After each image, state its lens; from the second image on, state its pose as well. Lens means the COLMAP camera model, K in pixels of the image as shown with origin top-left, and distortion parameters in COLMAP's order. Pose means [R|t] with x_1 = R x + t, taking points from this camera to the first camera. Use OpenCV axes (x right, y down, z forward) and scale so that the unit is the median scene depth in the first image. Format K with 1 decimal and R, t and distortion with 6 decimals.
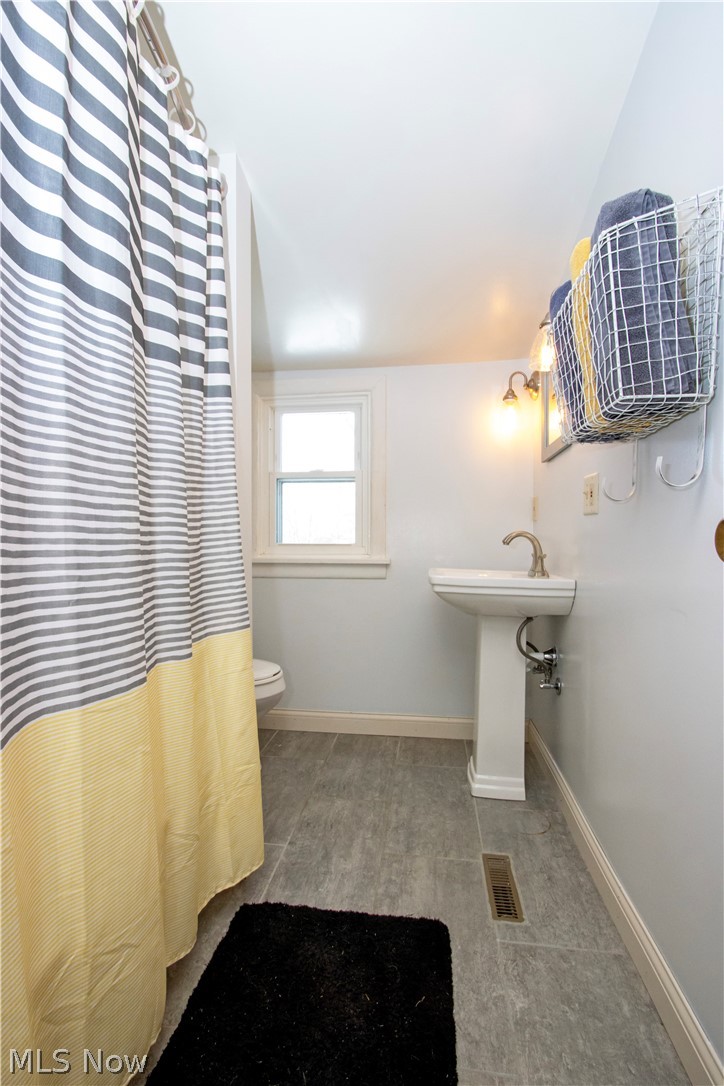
lens RADIAL K [[503.7, 0, 362.0], [0, 503.7, 543.0], [0, 0, 1]] dist [-0.013158, 0.001729]
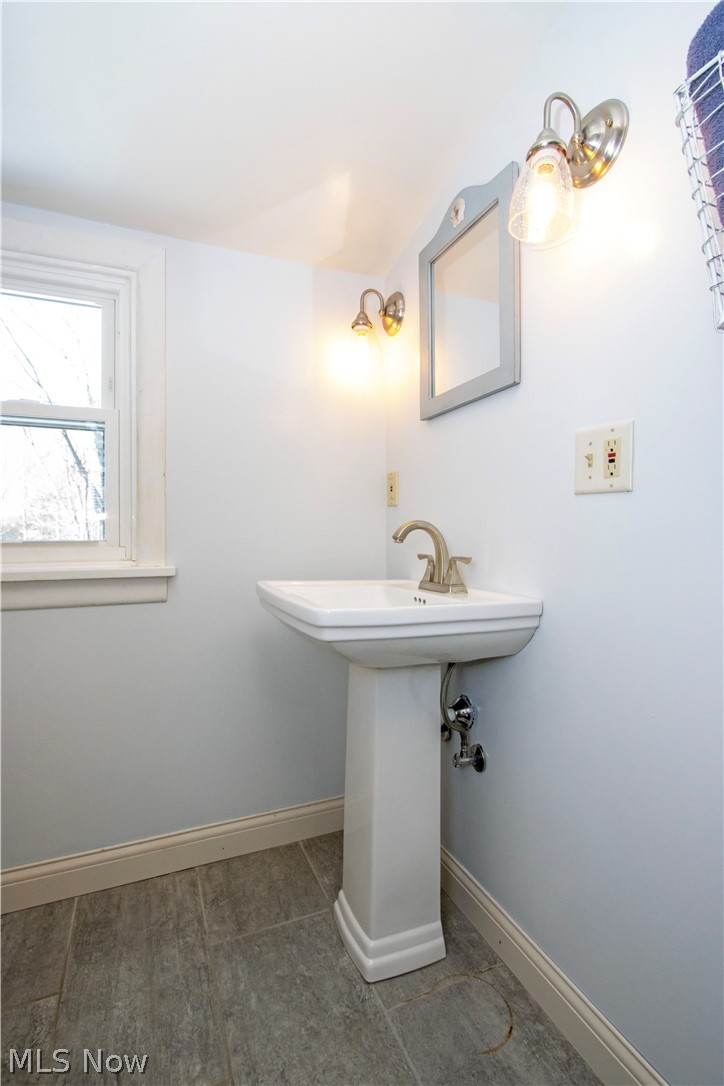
lens RADIAL K [[516.5, 0, 361.9], [0, 516.5, 531.6], [0, 0, 1]] dist [-0.028529, 0.007874]
pose [[0.860094, -0.003922, 0.510120, -0.068956], [0.003440, 0.999992, 0.001888, -0.010655], [-0.510124, 0.000131, 0.860101, 0.439615]]
